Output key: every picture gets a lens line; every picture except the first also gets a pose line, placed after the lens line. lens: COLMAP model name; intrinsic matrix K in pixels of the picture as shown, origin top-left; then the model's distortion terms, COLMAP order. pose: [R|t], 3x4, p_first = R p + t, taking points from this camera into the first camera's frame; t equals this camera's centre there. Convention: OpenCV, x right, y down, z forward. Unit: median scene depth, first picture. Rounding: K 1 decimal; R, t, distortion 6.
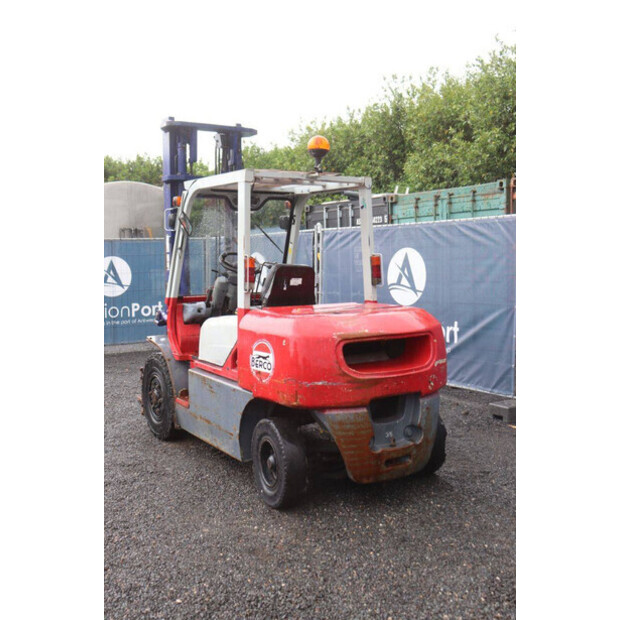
lens RADIAL K [[688.7, 0, 319.1], [0, 688.7, 299.9], [0, 0, 1]] dist [-0.000461, 0.000000]
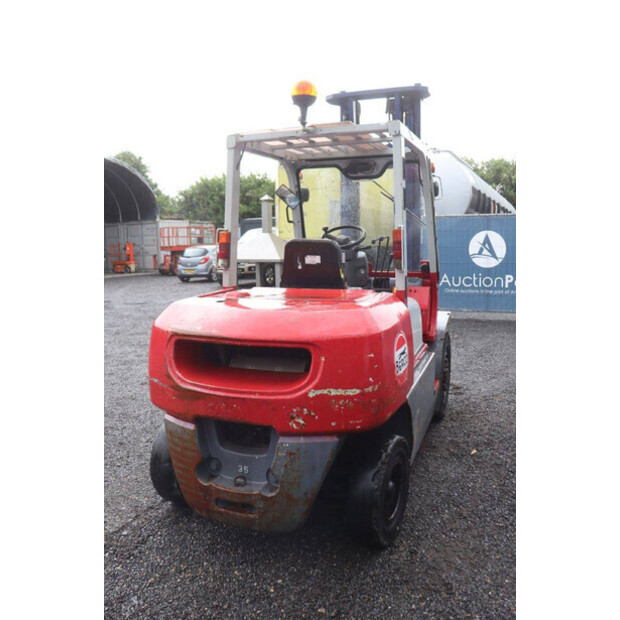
lens RADIAL K [[539.6, 0, 312.2], [0, 539.6, 304.8], [0, 0, 1]] dist [-0.131225, 0.107285]
pose [[0.577284, 0.108738, -0.809271, 0.446178], [-0.047540, 0.993888, 0.099632, -0.033001], [0.815158, -0.019043, 0.578925, 0.545759]]
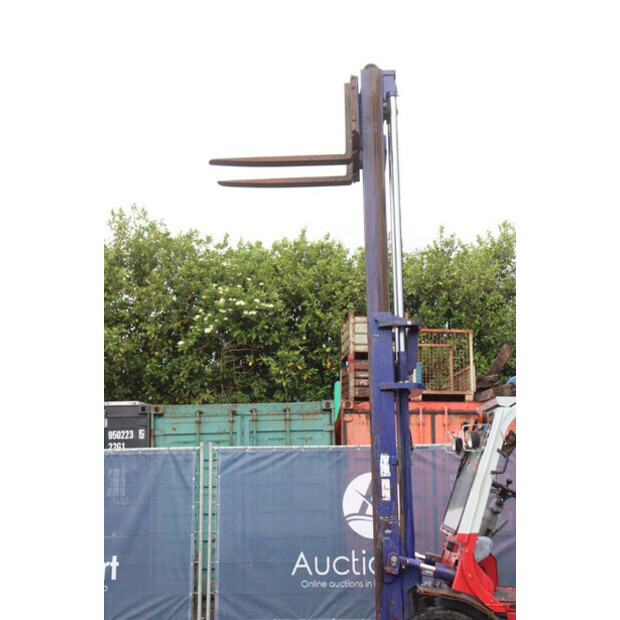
lens RADIAL K [[887.5, 0, 310.2], [0, 887.5, 309.5], [0, 0, 1]] dist [0.099317, 0.000000]
pose [[0.587239, 0.153266, 0.794771, -1.228739], [0.054258, 0.972246, -0.227581, -0.029896], [-0.807593, 0.176767, 0.562625, 0.501927]]
